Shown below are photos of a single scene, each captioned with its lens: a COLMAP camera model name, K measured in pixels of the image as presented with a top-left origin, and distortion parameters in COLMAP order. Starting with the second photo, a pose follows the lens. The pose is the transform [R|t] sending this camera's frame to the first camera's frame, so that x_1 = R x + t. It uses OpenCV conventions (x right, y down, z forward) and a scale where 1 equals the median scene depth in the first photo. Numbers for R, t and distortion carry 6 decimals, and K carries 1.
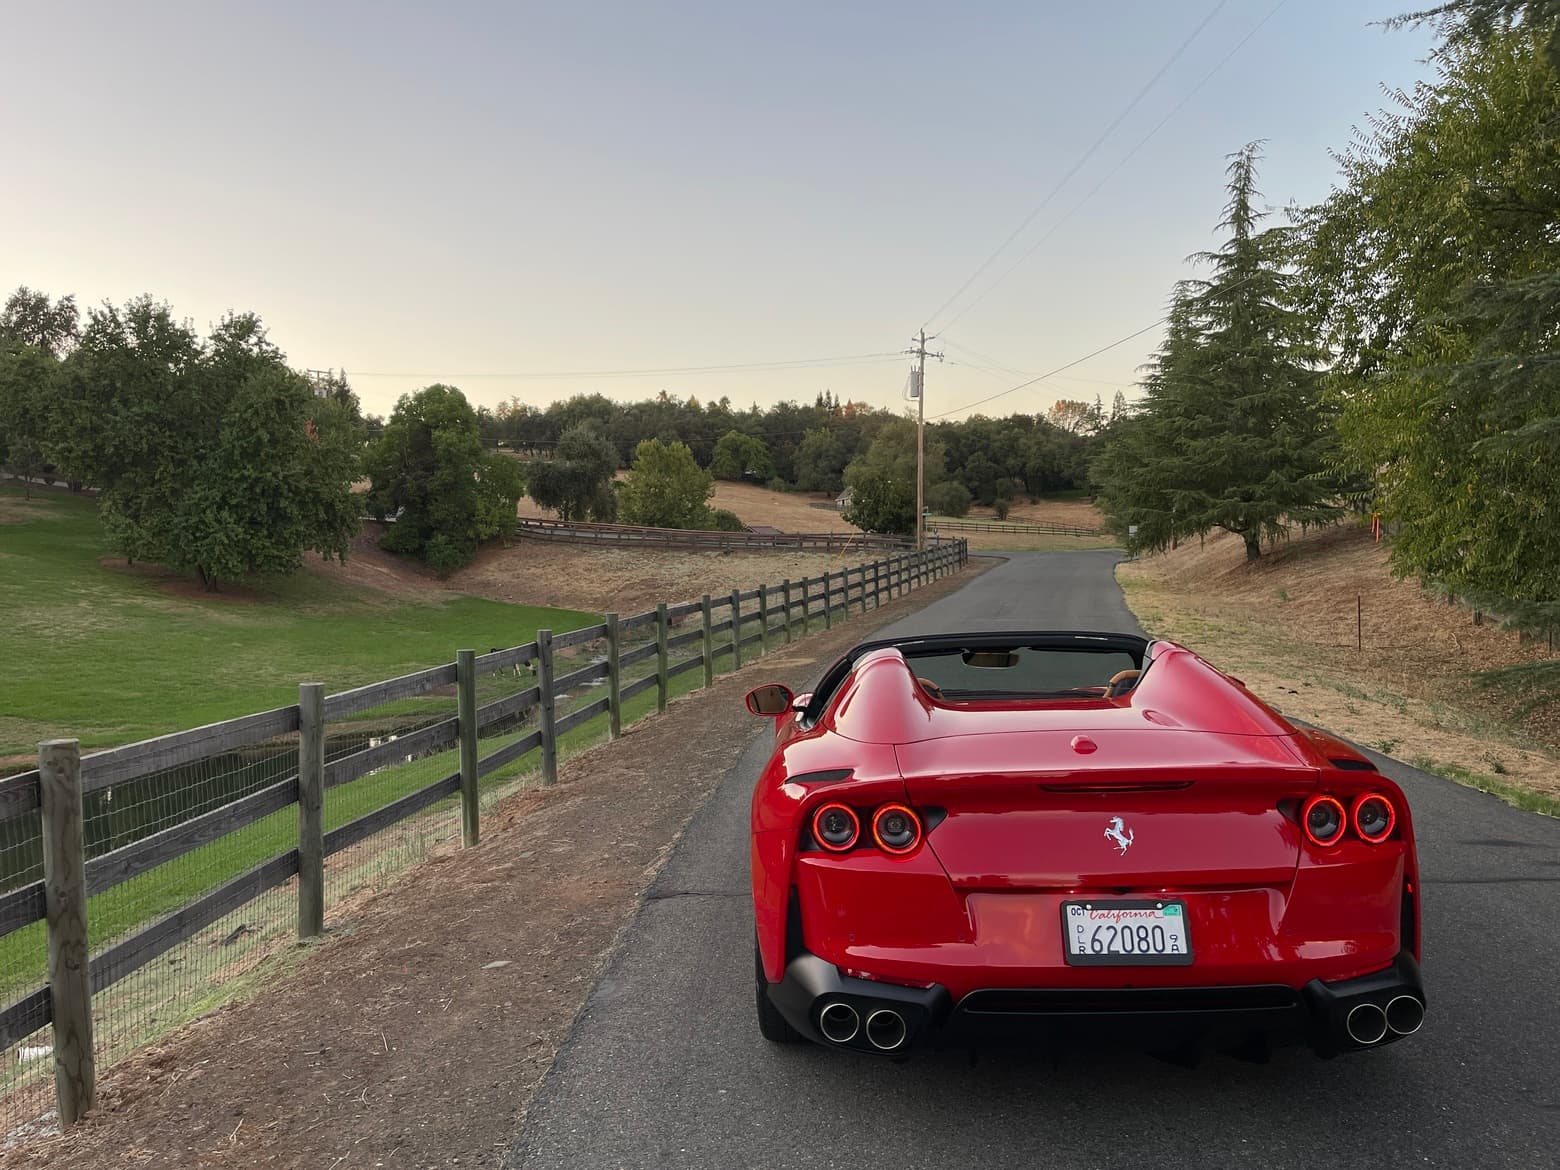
lens RADIAL K [[1257.0, 0, 775.2], [0, 1257.0, 563.1], [0, 0, 1]] dist [0.042040, -0.005480]
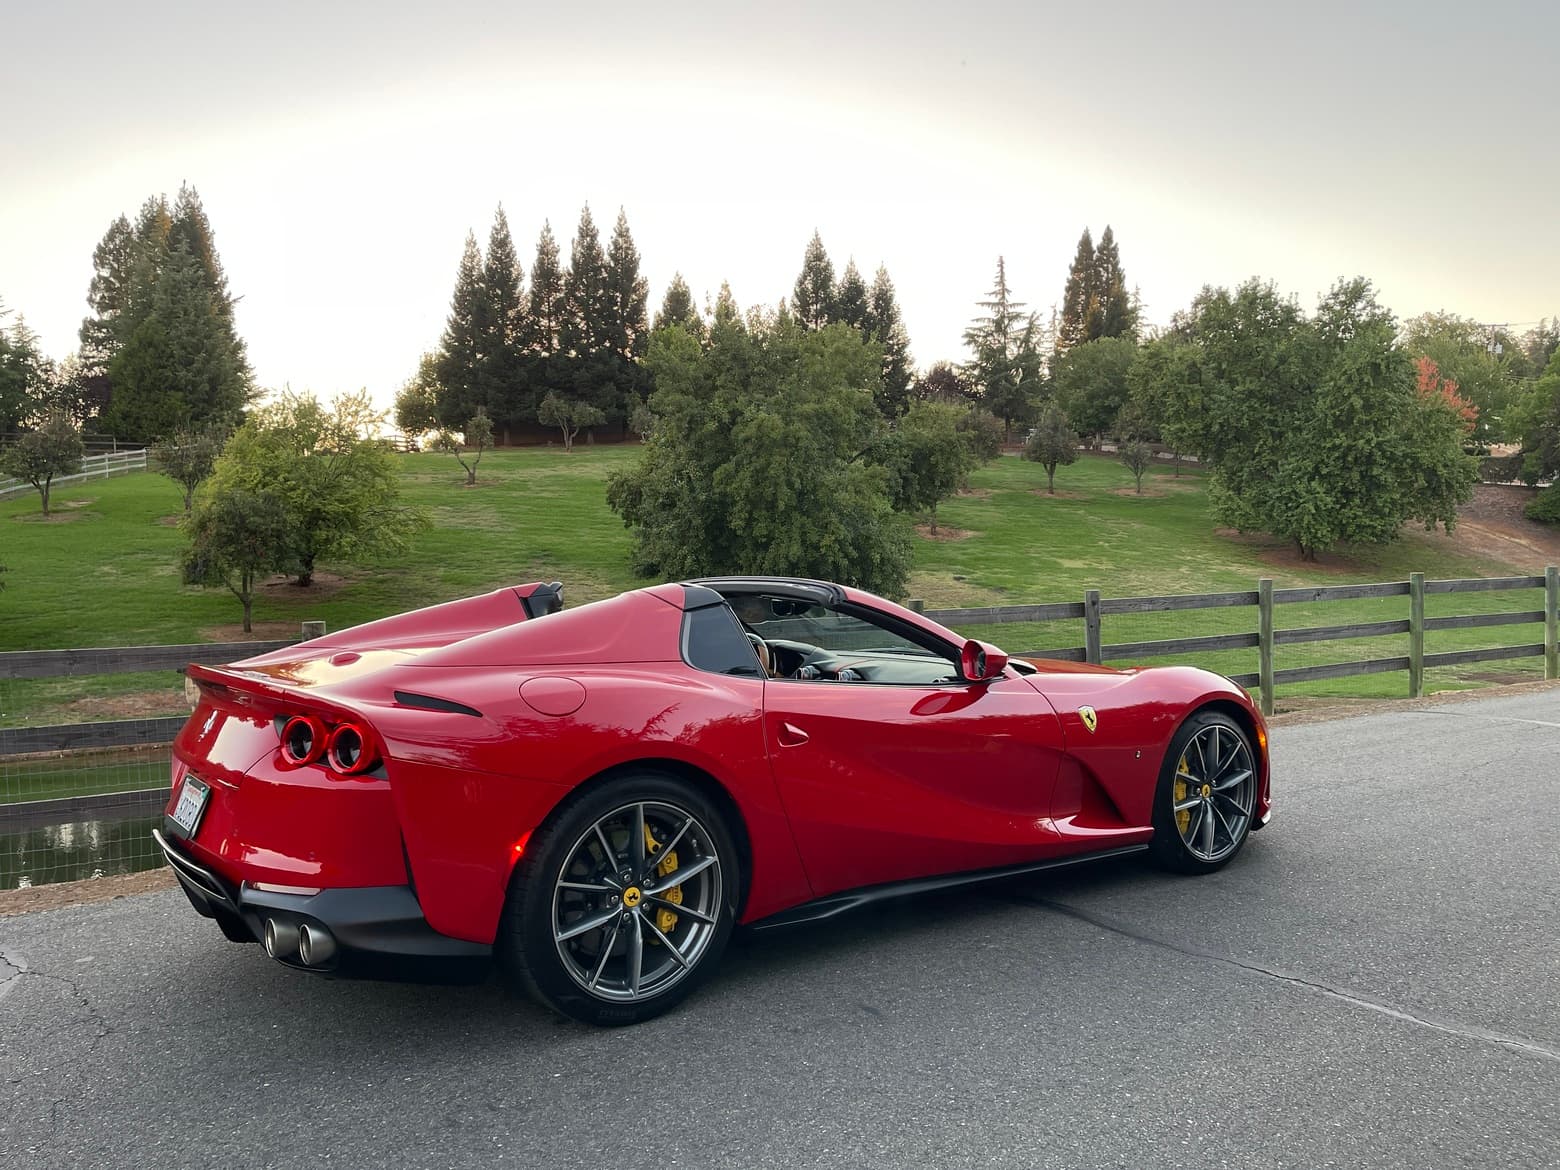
lens RADIAL K [[1257.0, 0, 775.2], [0, 1257.0, 563.1], [0, 0, 1]] dist [0.042040, -0.005480]
pose [[0.612307, 0.021560, -0.790326, 0.524942], [-0.004659, 0.999709, 0.023663, 0.012336], [0.790606, -0.010807, 0.612229, 0.243862]]
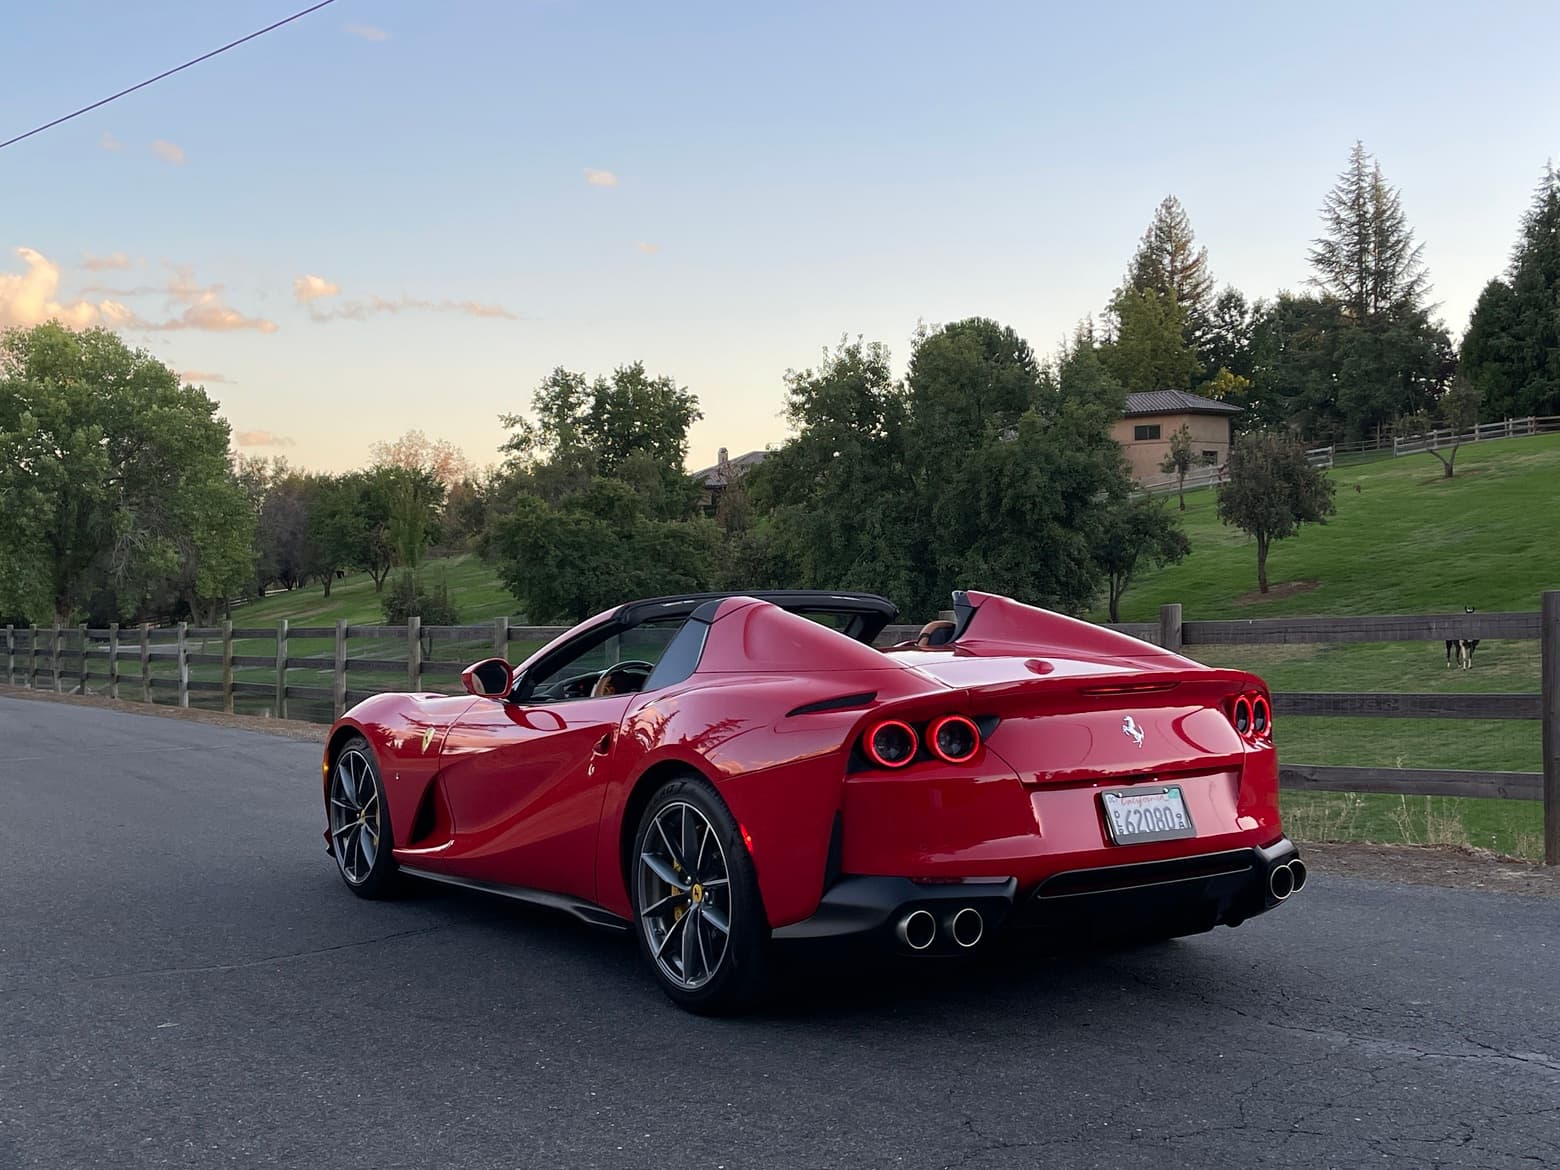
lens RADIAL K [[1905.2, 0, 780.0], [0, 1905.2, 585.0], [0, 0, 1]] dist [0.031152, -0.004020]
pose [[0.818895, 0.011436, 0.573830, -0.327714], [-0.003398, 0.999881, -0.015079, 0.039706], [-0.573934, 0.010398, 0.818836, -0.066685]]
